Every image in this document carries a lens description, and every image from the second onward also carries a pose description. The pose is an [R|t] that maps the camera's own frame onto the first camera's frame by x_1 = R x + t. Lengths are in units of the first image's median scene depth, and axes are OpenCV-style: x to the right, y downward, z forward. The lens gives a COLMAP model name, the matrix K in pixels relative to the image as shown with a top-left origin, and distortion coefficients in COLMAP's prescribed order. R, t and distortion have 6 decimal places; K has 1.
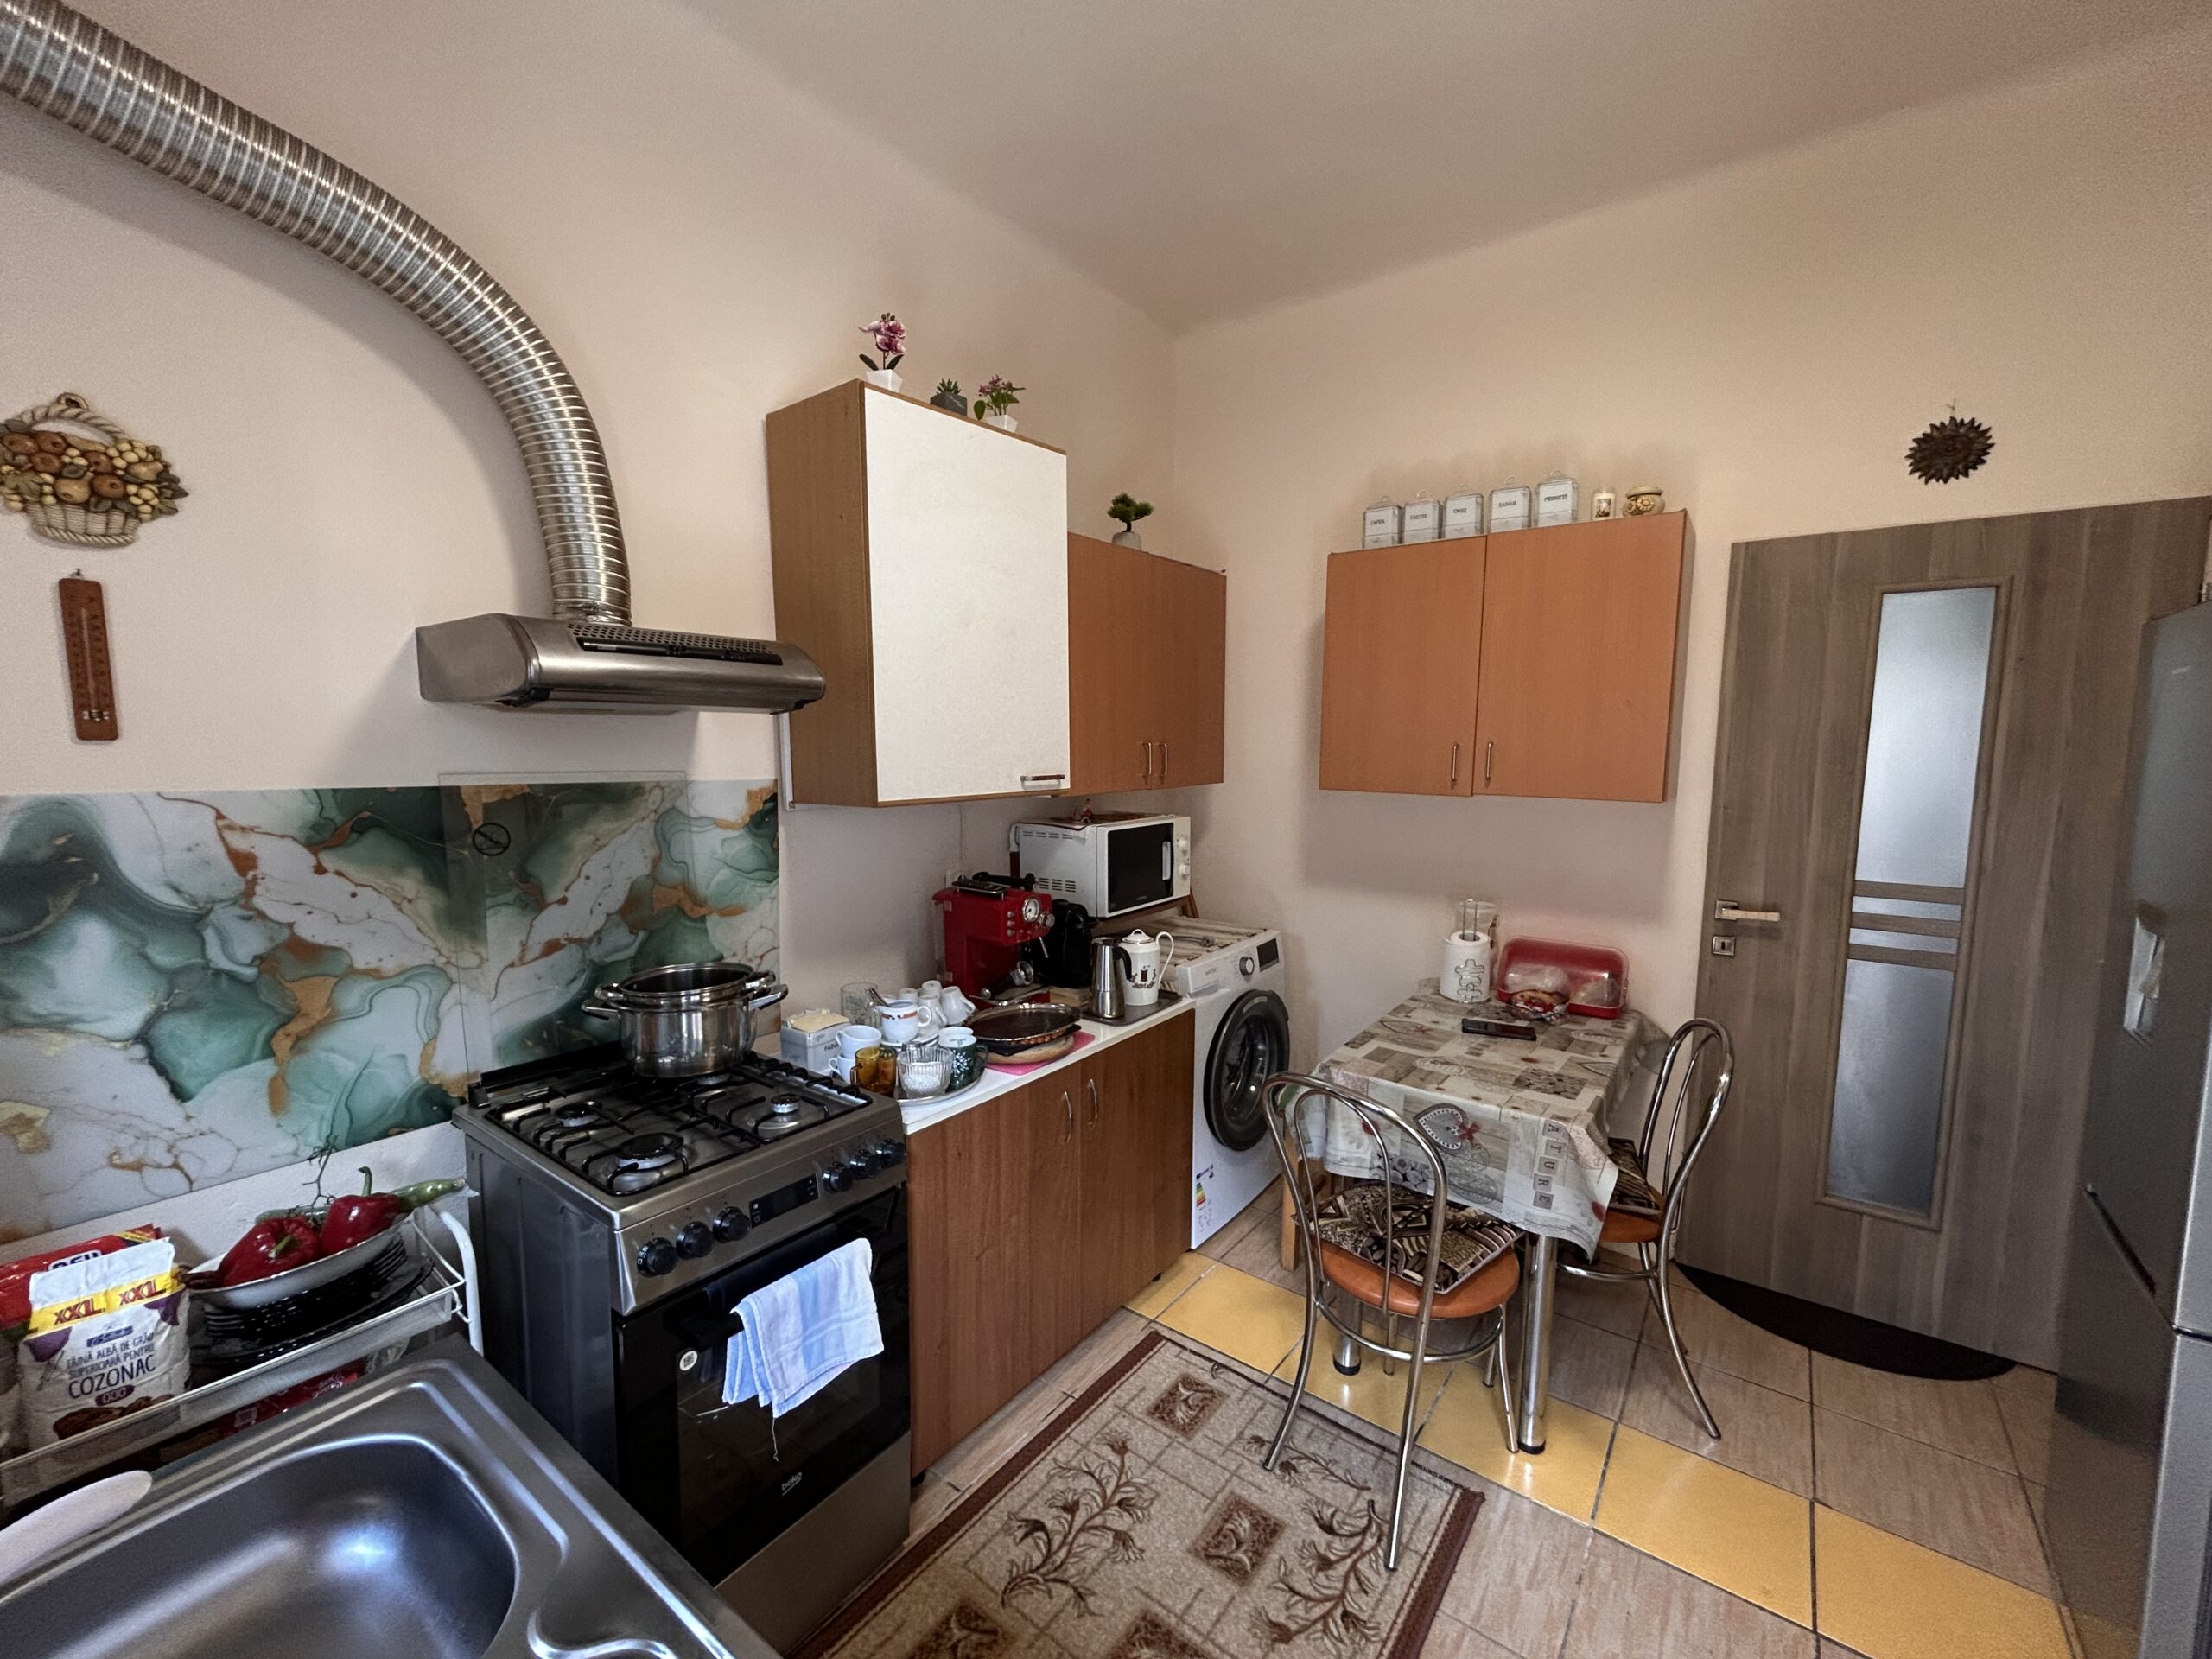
lens RADIAL K [[888.3, 0, 1100.8], [0, 888.3, 830.2], [0, 0, 1]] dist [-0.006610, 0.002324]
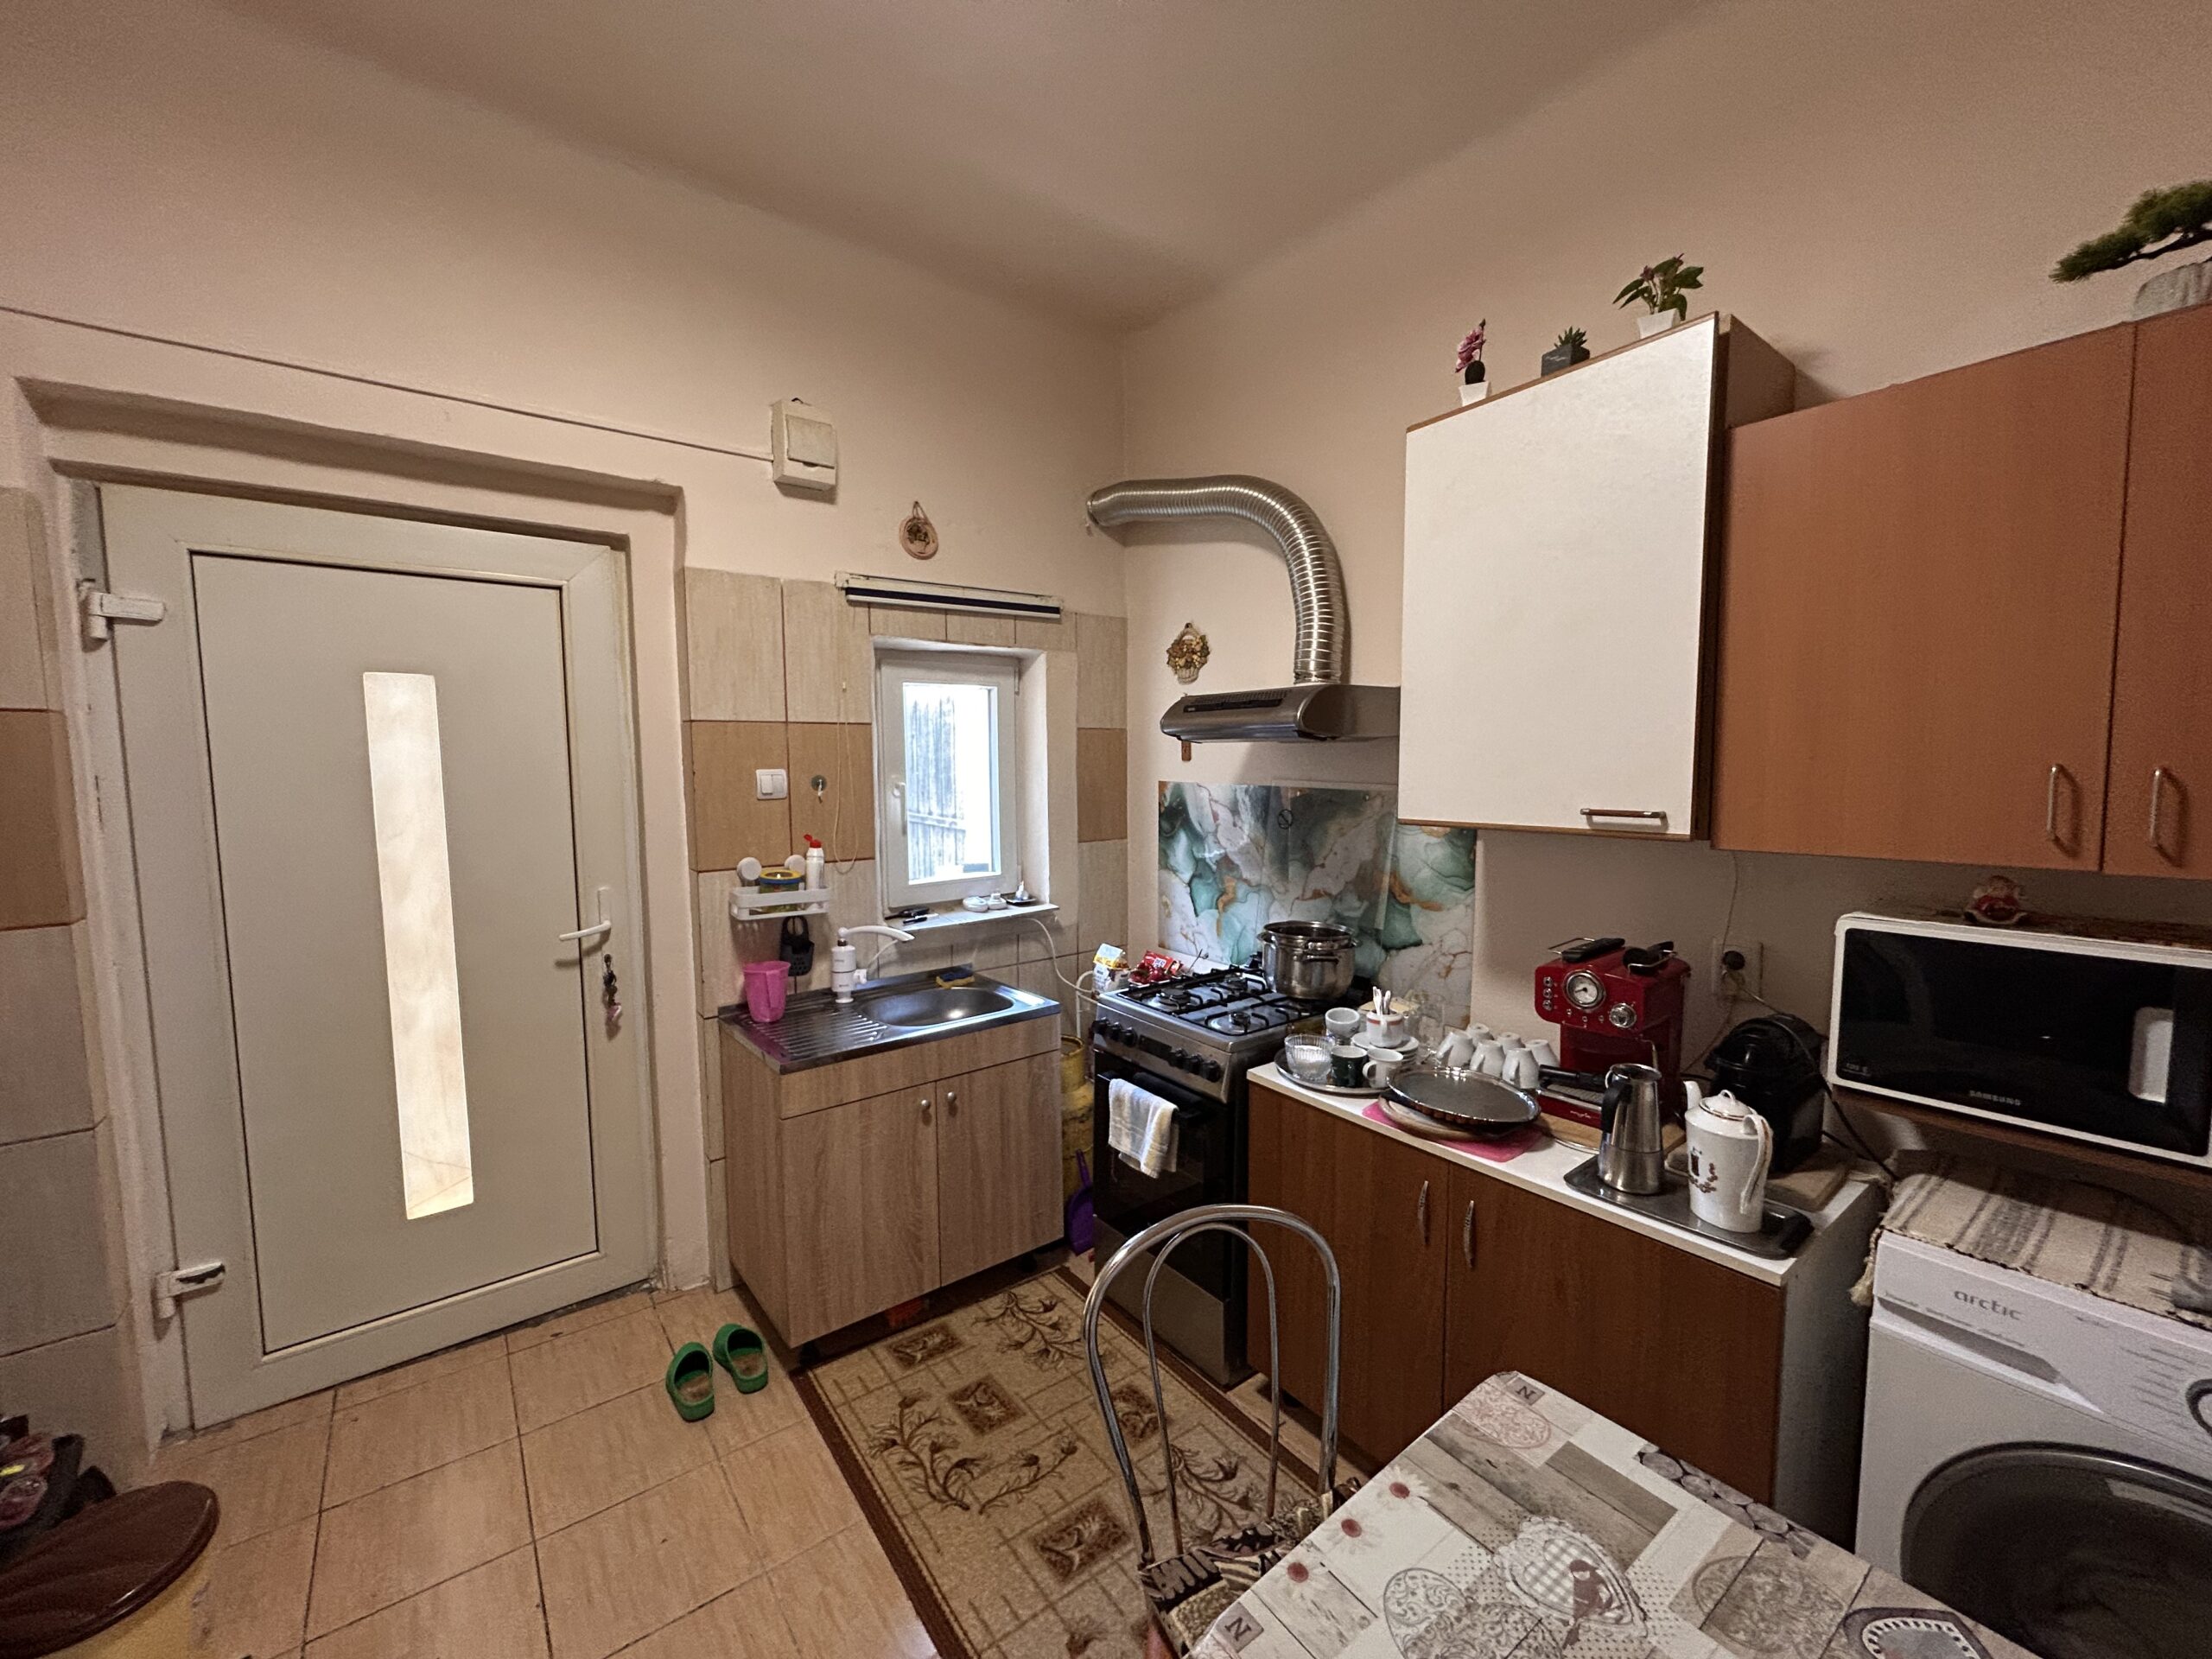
lens RADIAL K [[888.3, 0, 1099.0], [0, 888.3, 830.1], [0, 0, 1]] dist [-0.006610, 0.002324]
pose [[-0.273394, 0.081324, -0.958458, 0.971852], [-0.088472, 0.990070, 0.109242, -0.115602], [0.957825, 0.114663, -0.263485, 1.052263]]
